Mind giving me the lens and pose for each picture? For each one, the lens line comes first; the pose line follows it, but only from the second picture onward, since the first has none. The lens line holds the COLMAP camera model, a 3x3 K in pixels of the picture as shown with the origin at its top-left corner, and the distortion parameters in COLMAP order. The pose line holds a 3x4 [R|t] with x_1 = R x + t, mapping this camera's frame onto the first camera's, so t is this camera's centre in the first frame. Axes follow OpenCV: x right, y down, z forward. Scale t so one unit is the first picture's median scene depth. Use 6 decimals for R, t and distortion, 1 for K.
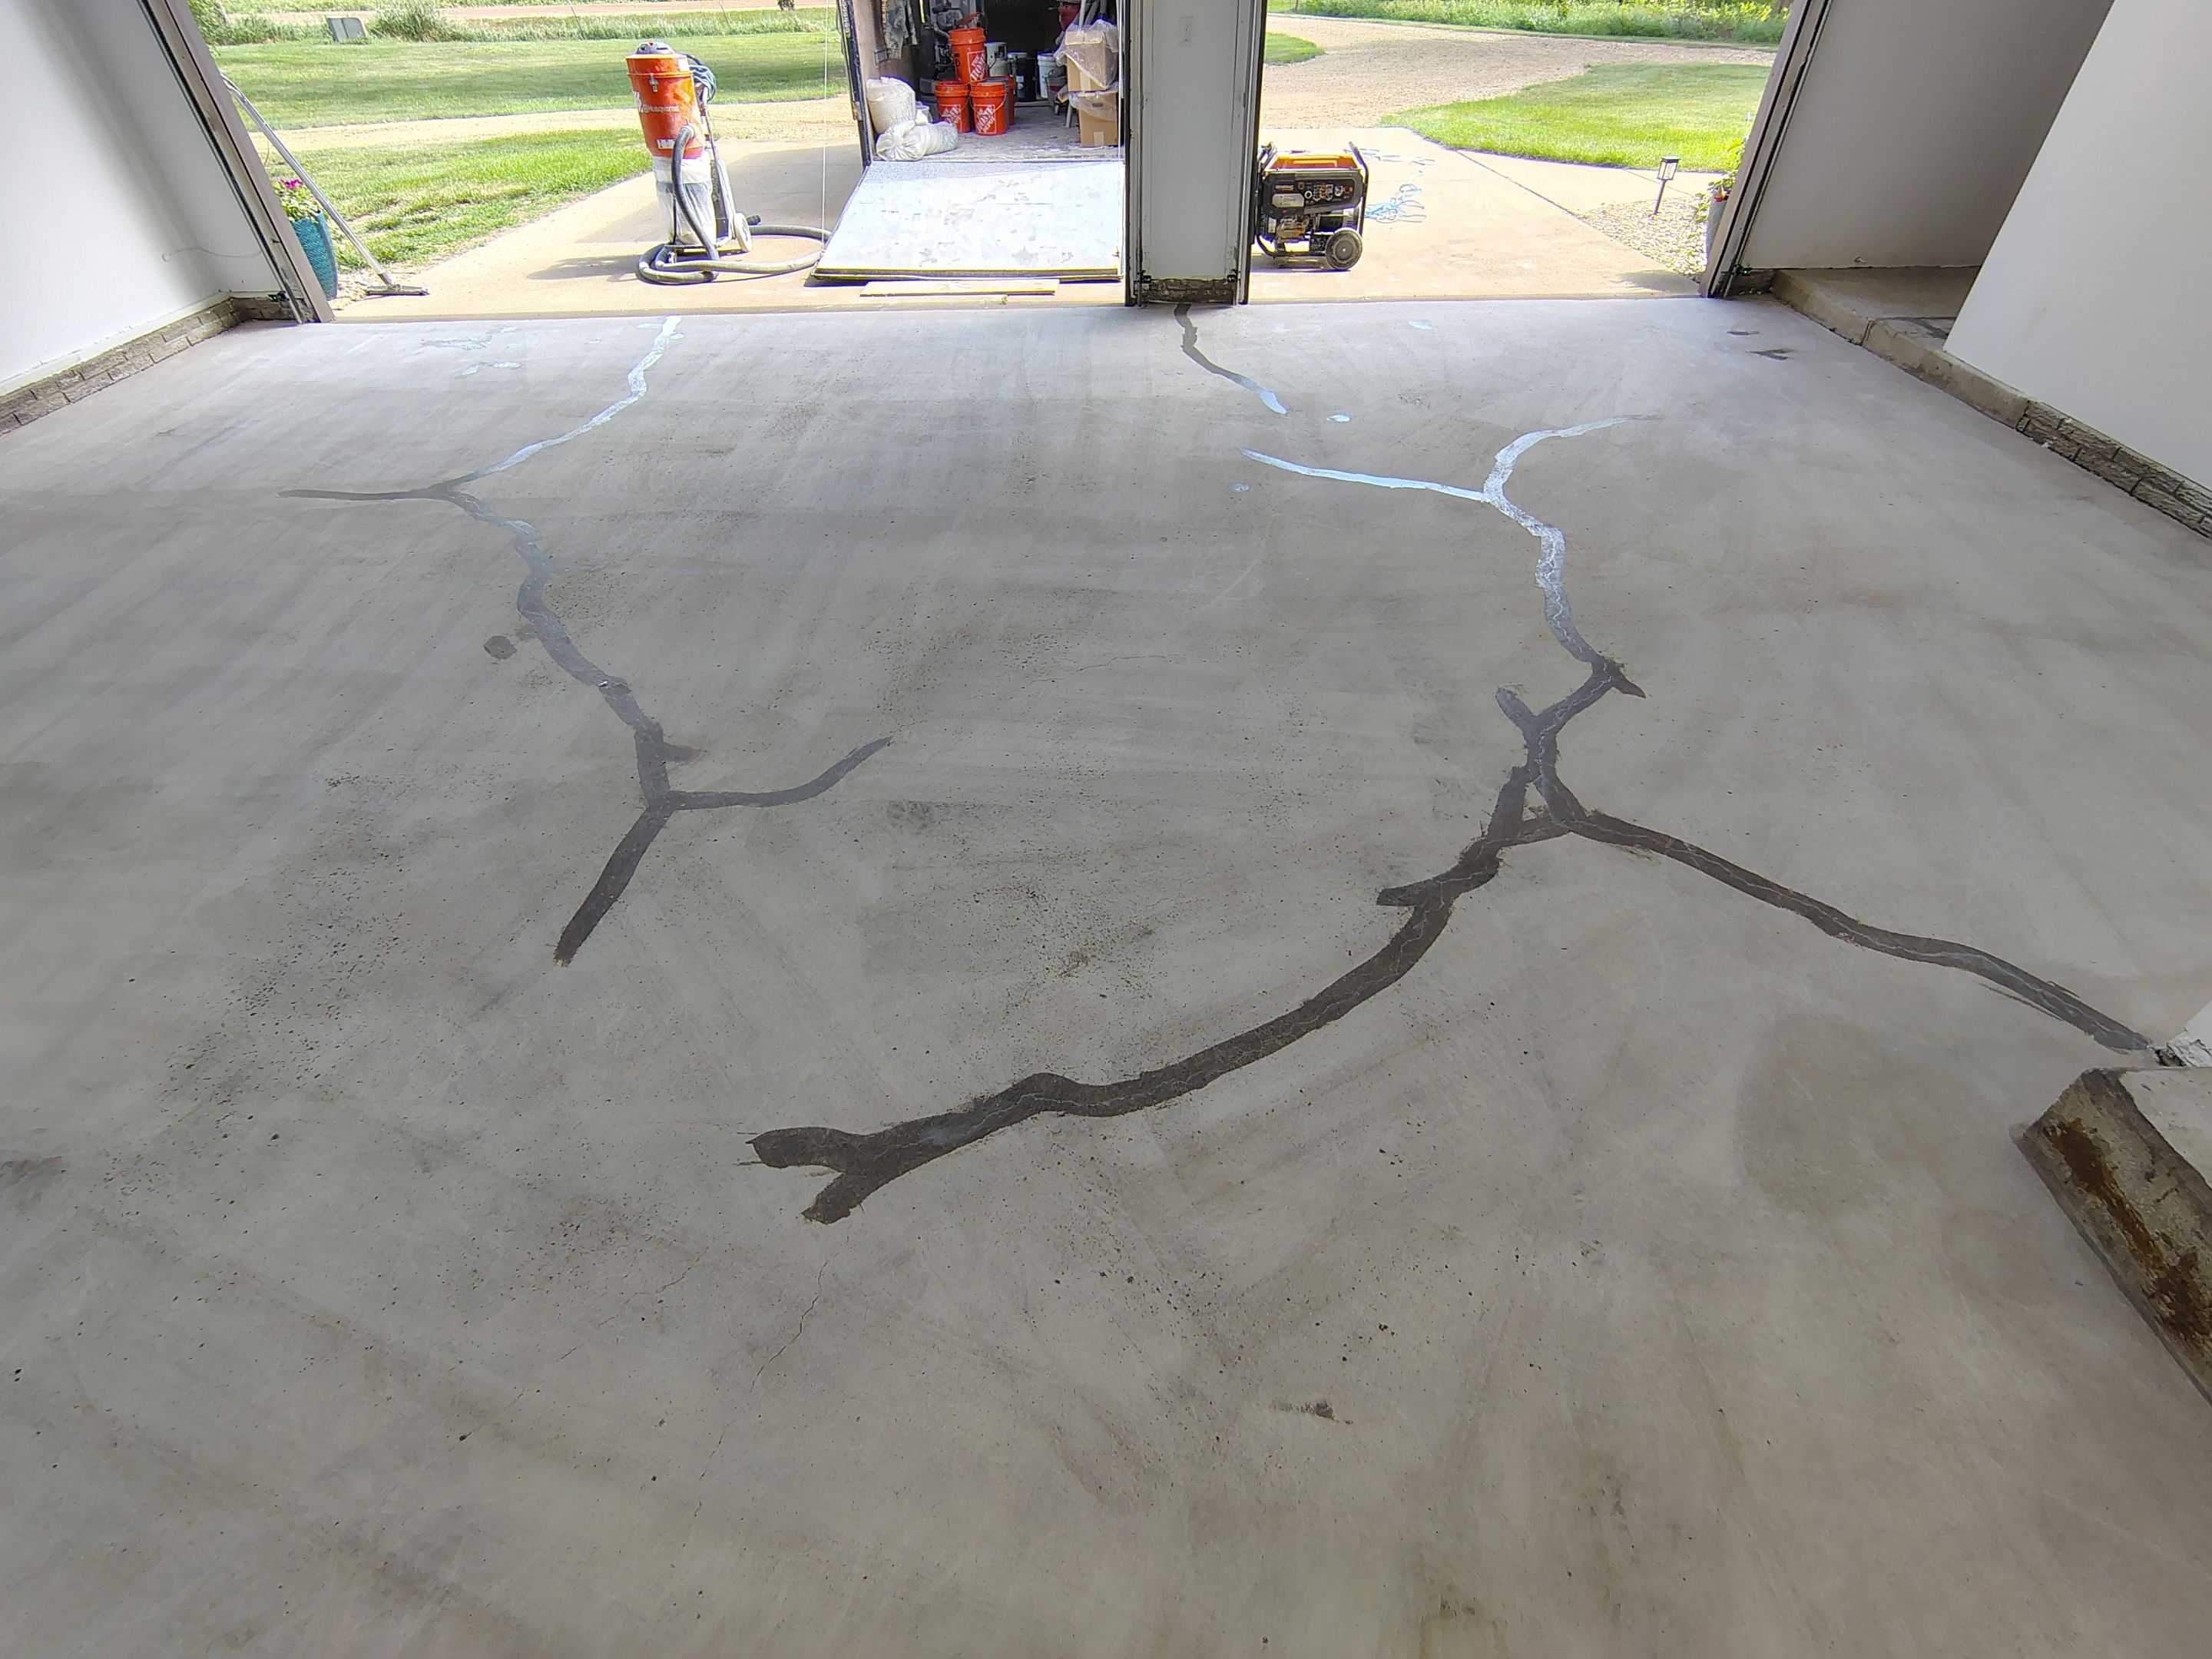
lens RADIAL K [[1029.1, 0, 1106.4], [0, 1029.1, 833.2], [0, 0, 1]] dist [-0.007489, 0.002197]
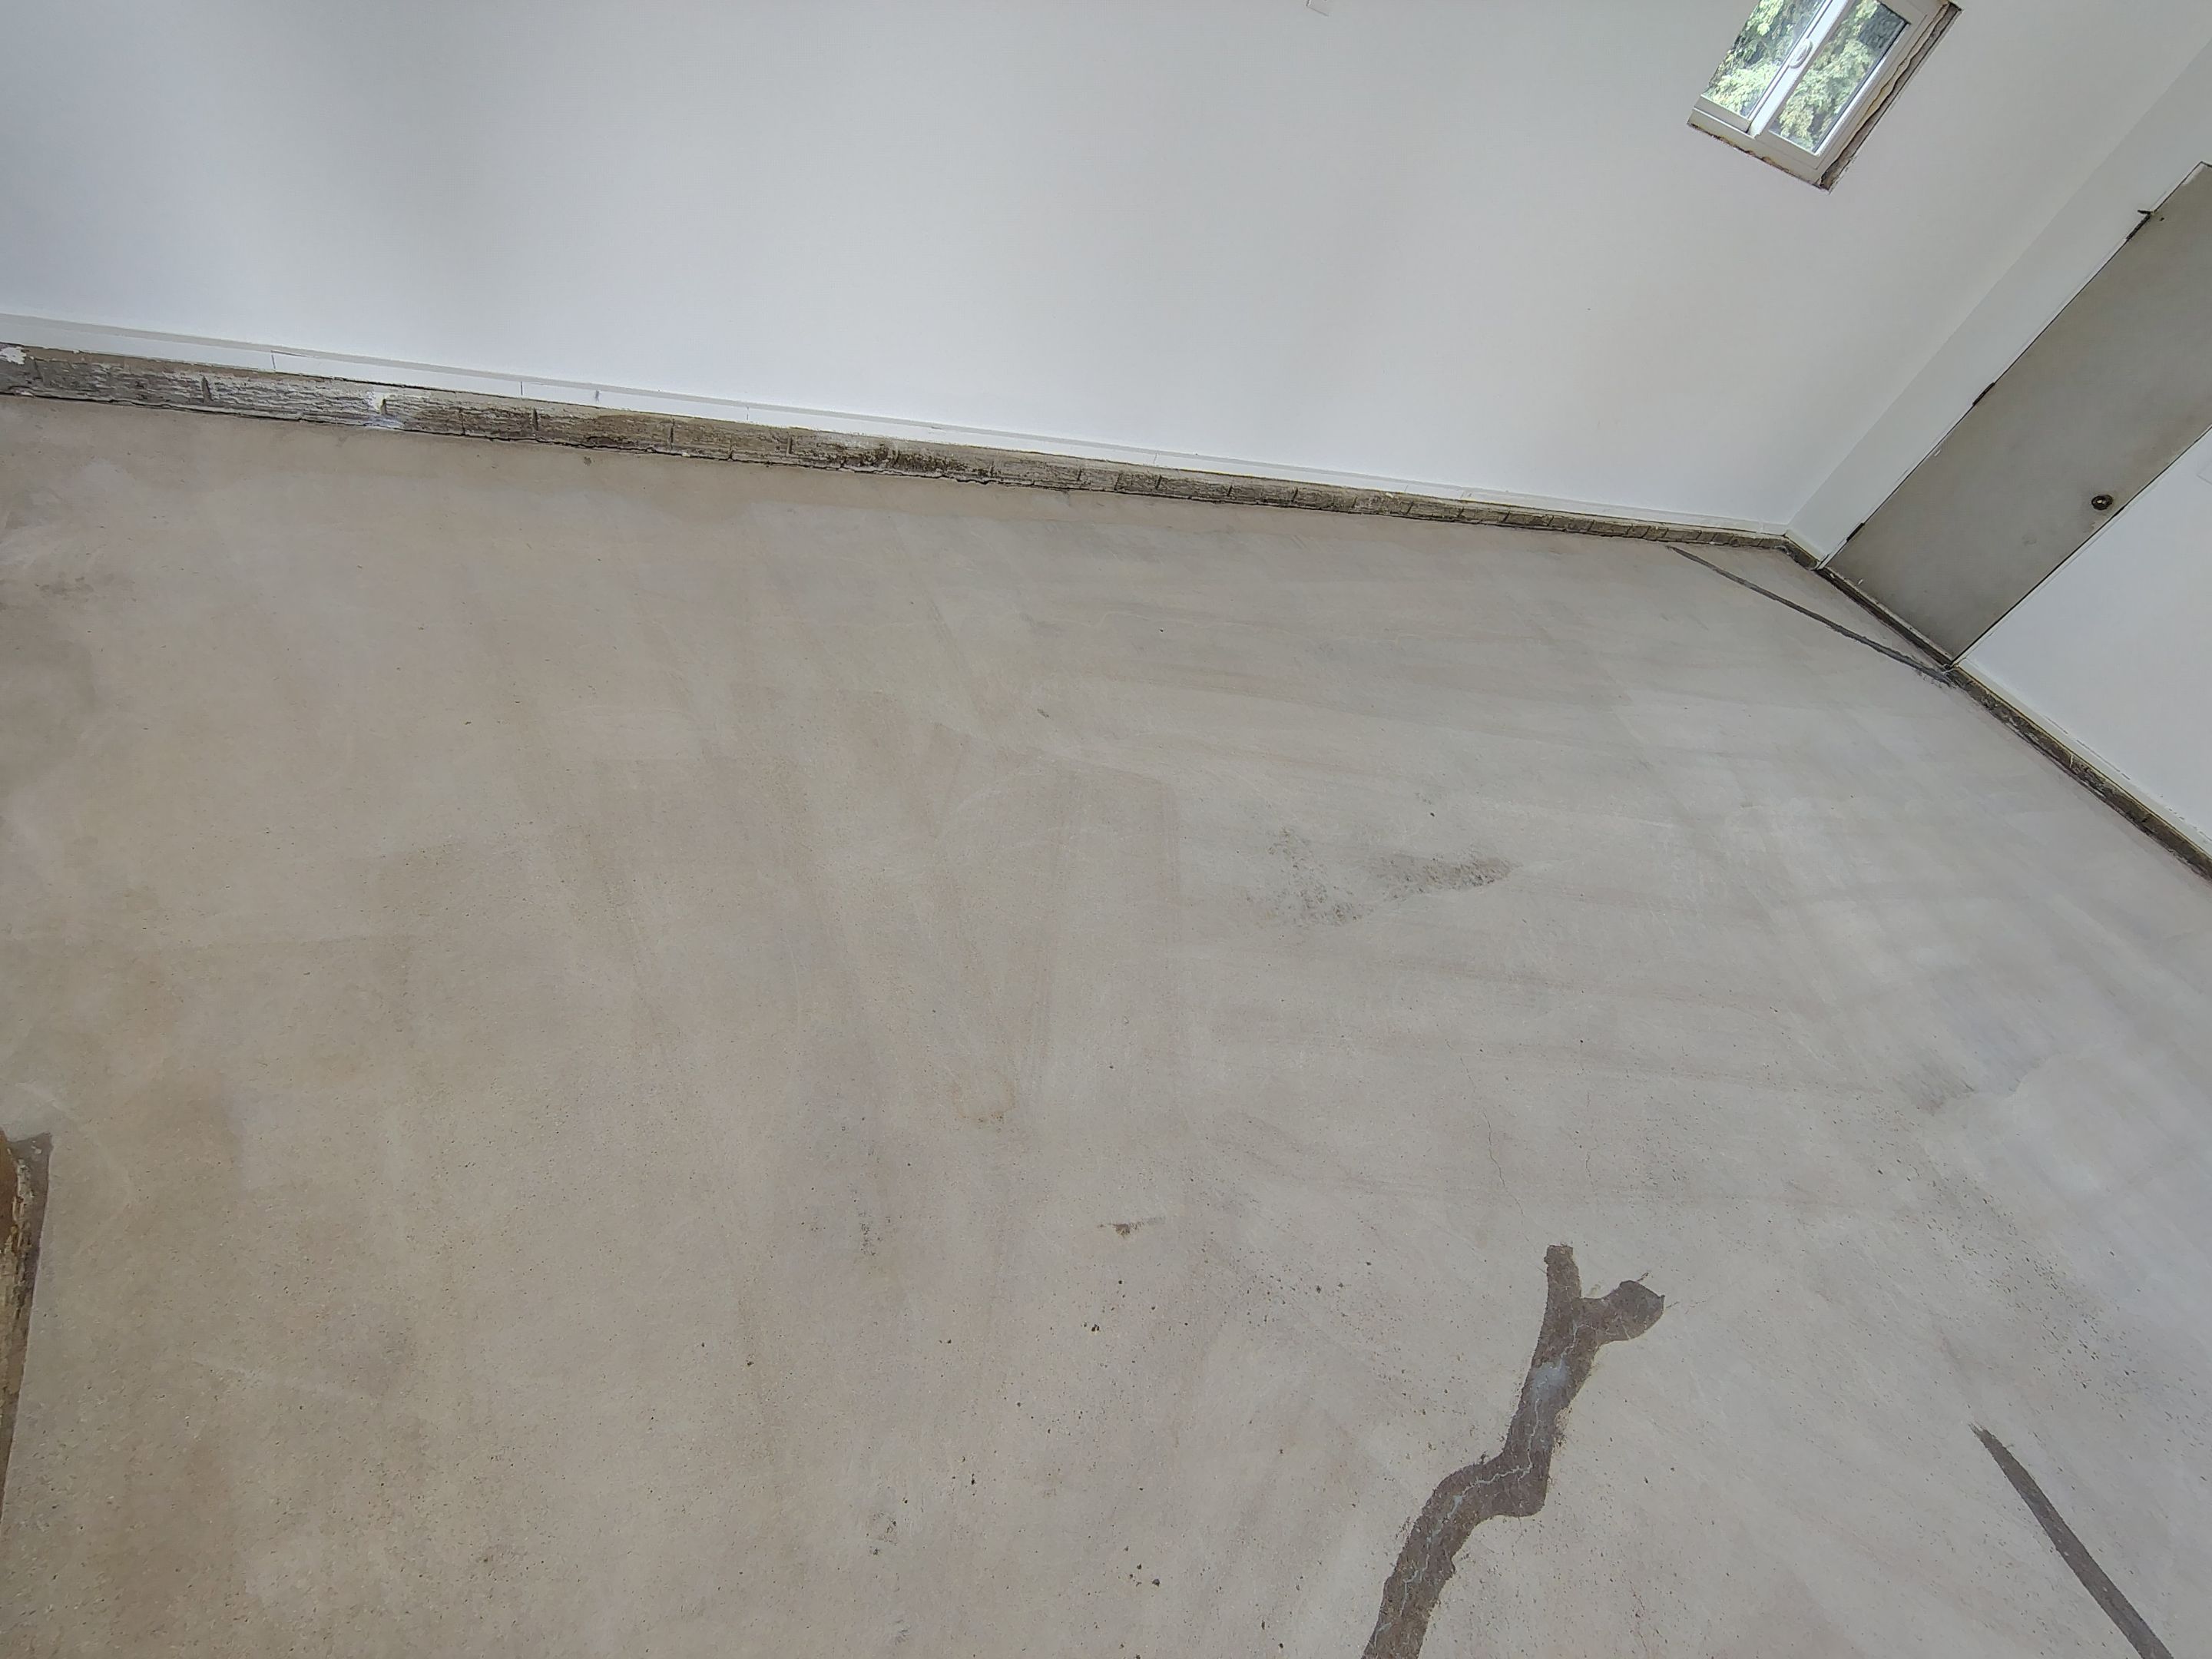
lens RADIAL K [[1029.1, 0, 1099.9], [0, 1029.1, 828.6], [0, 0, 1]] dist [-0.007489, 0.002197]
pose [[-0.848781, 0.116217, -0.515815, 0.570472], [-0.517502, 0.017510, 0.855503, -0.276462], [0.108456, 0.993069, 0.045281, 0.405961]]
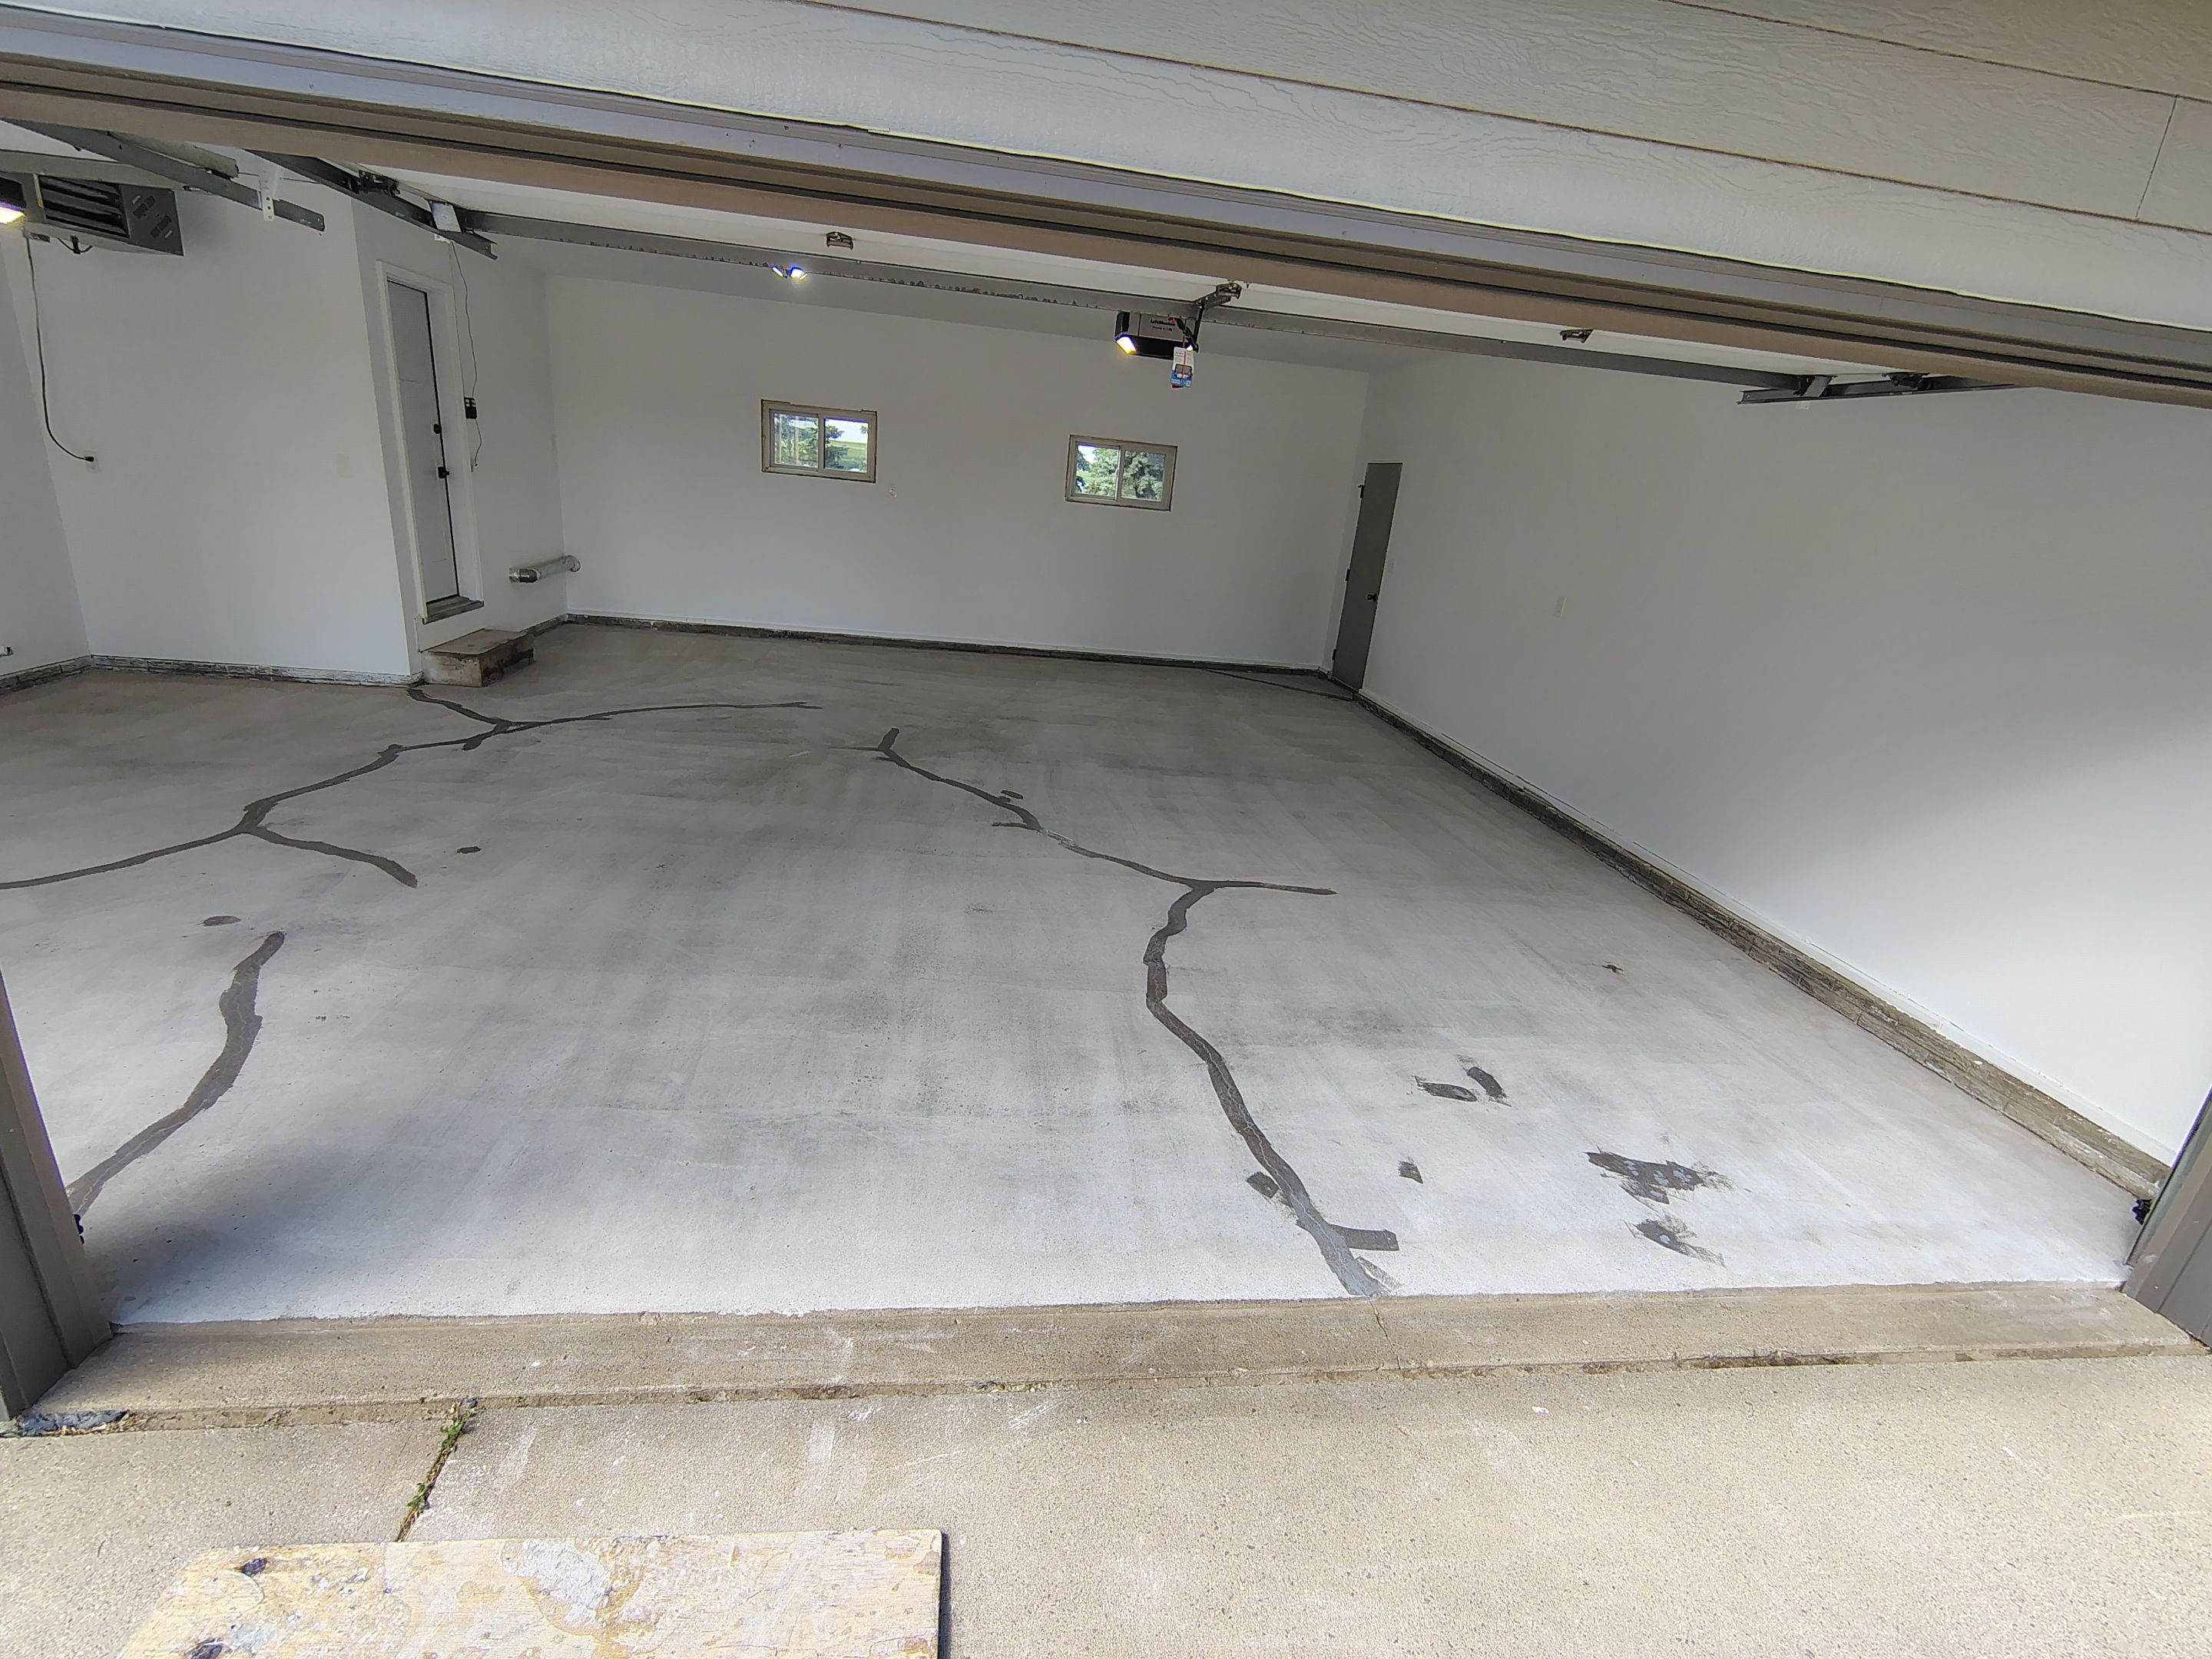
lens RADIAL K [[1029.1, 0, 1103.1], [0, 1029.1, 837.3], [0, 0, 1]] dist [-0.007489, 0.002197]
pose [[-0.988151, -0.022657, -0.151805, -0.776821], [-0.143992, 0.479295, 0.865761, -2.873890], [0.053144, 0.877361, -0.476878, 3.196627]]
